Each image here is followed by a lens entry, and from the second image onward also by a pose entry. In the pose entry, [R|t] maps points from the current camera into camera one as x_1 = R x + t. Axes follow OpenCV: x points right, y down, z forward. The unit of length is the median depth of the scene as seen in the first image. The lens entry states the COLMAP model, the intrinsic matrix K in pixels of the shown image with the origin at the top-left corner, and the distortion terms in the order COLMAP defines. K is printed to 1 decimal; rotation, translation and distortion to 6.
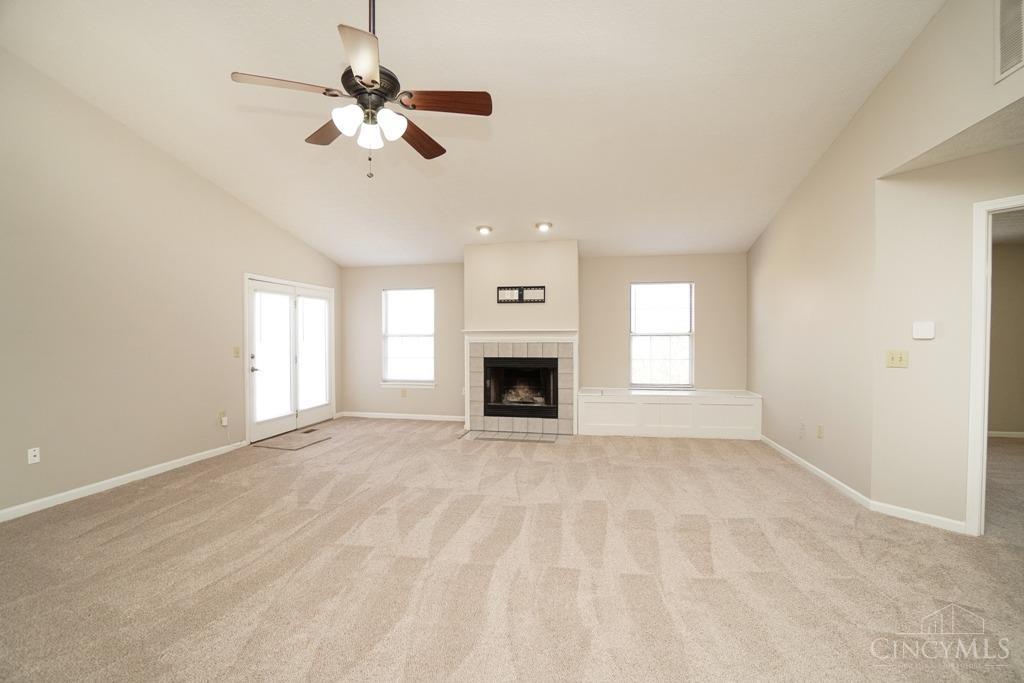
lens RADIAL K [[455.8, 0, 507.1], [0, 455.8, 345.7], [0, 0, 1]] dist [-0.054604, 0.017728]
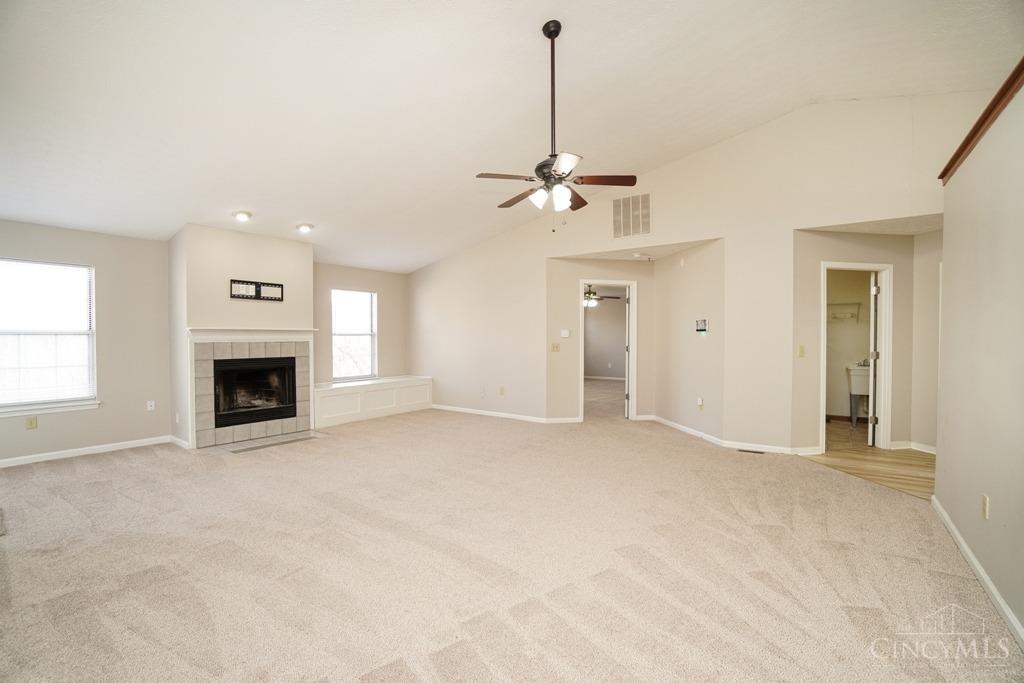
lens RADIAL K [[455.8, 0, 507.1], [0, 455.8, 345.7], [0, 0, 1]] dist [-0.054604, 0.017728]
pose [[0.410785, -0.015417, 0.911602, -0.594605], [0.014321, 0.999843, 0.010456, -0.001672], [-0.911620, 0.008759, 0.410941, 0.154531]]
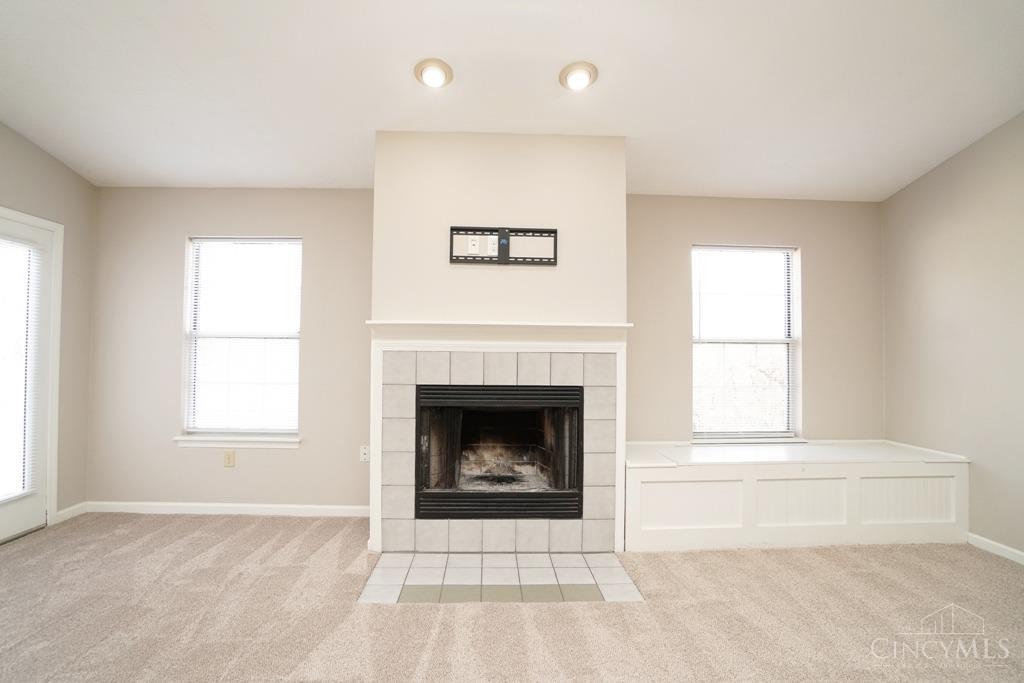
lens RADIAL K [[455.8, 0, 507.1], [0, 455.8, 345.7], [0, 0, 1]] dist [-0.054604, 0.017728]
pose [[0.970294, 0.017240, 0.241312, -0.072984], [-0.007034, 0.999047, -0.043088, 0.006470], [-0.241825, 0.040111, 0.969491, 0.559192]]
